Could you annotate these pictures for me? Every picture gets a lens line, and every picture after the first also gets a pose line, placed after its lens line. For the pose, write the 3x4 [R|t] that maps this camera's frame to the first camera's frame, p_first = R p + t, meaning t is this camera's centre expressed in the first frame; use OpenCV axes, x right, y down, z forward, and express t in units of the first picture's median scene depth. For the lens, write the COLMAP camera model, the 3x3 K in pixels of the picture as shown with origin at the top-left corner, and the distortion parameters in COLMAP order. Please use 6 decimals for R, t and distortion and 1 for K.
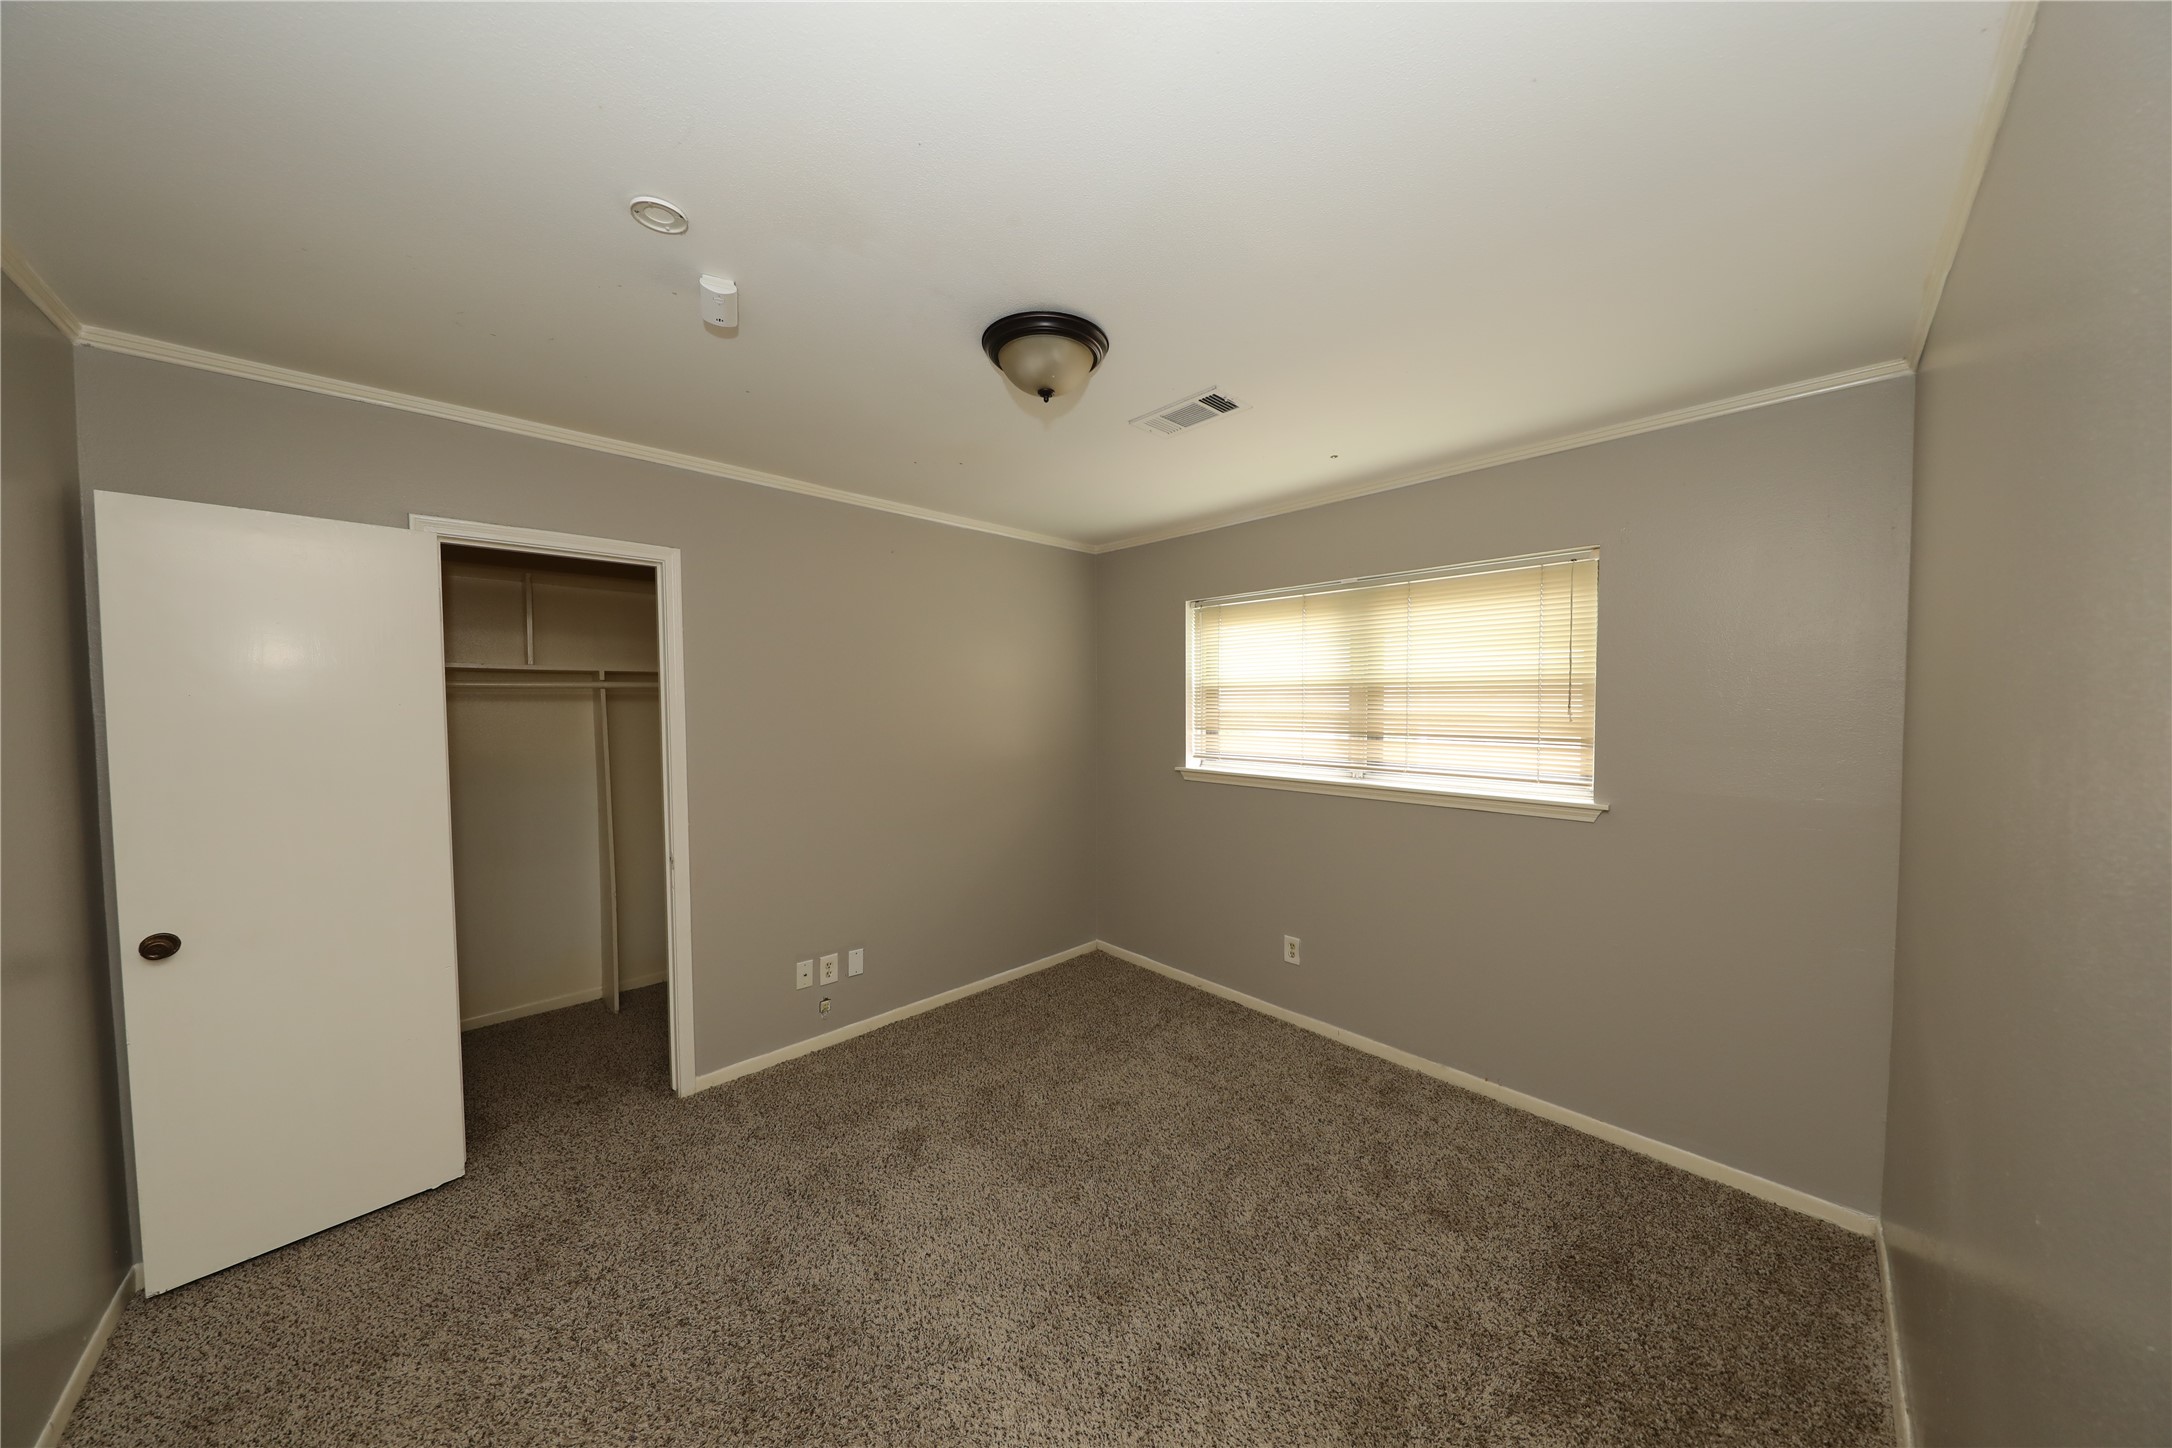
lens RADIAL K [[683.5, 0, 1083.3], [0, 683.5, 726.5], [0, 0, 1]] dist [-0.002473, -0.001500]
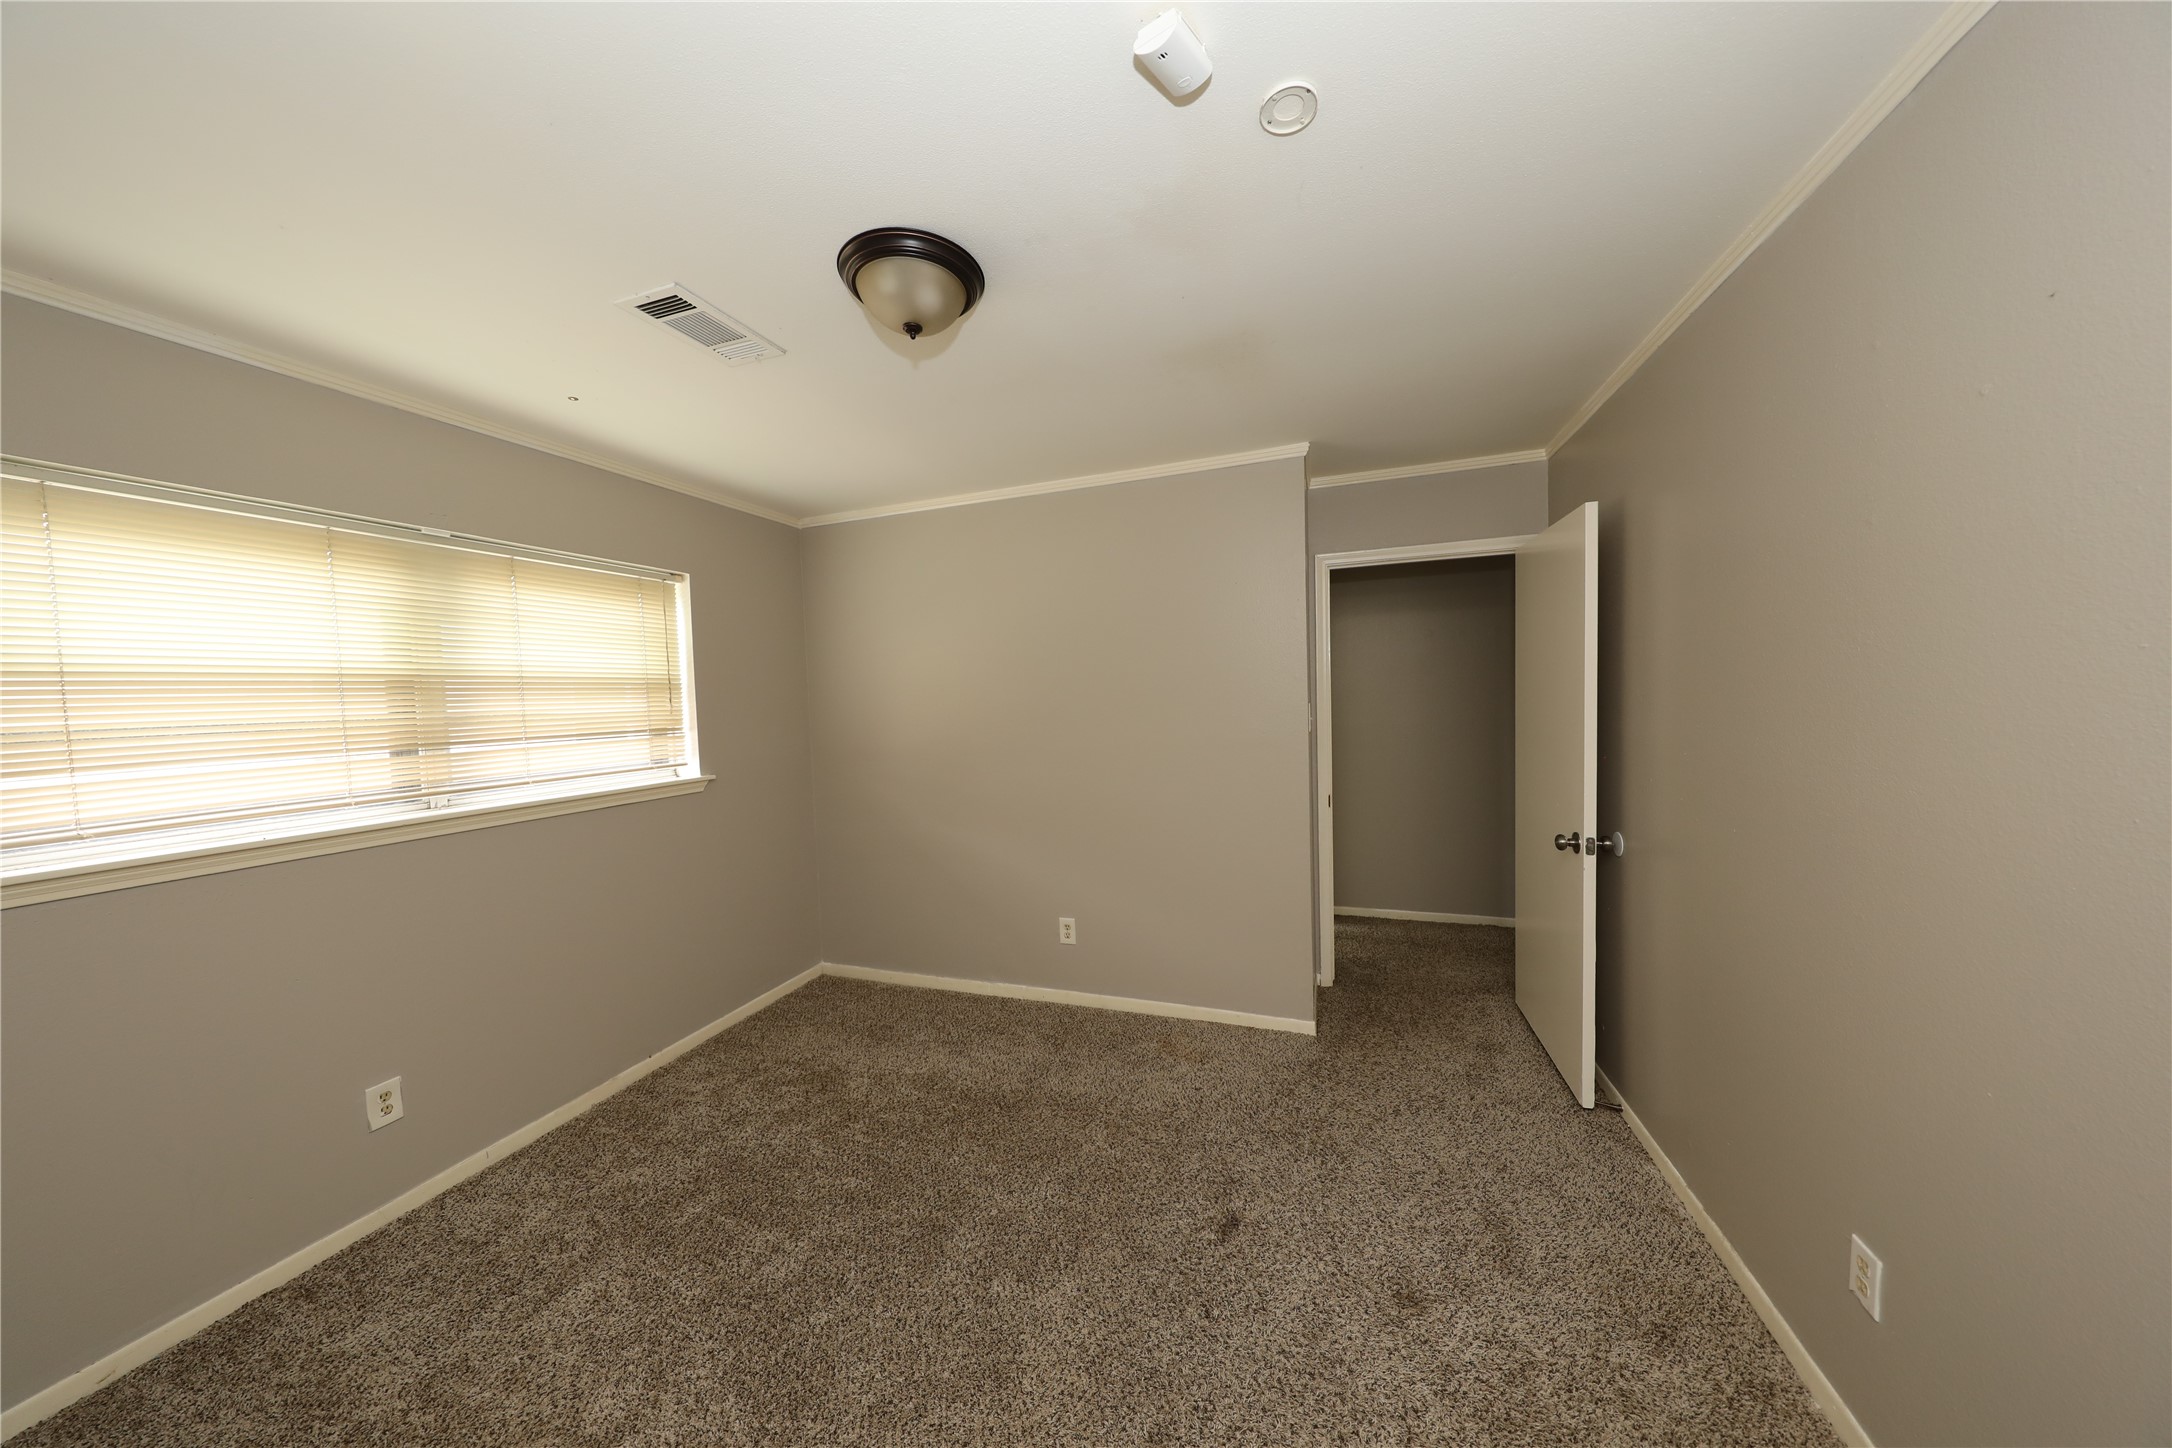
lens RADIAL K [[683.5, 0, 1083.3], [0, 683.5, 726.5], [0, 0, 1]] dist [-0.002473, -0.001500]
pose [[-0.464108, -0.024619, 0.885436, -0.588985], [0.064222, 0.996048, 0.061357, -0.010763], [-0.883447, 0.085340, -0.460693, 0.782779]]
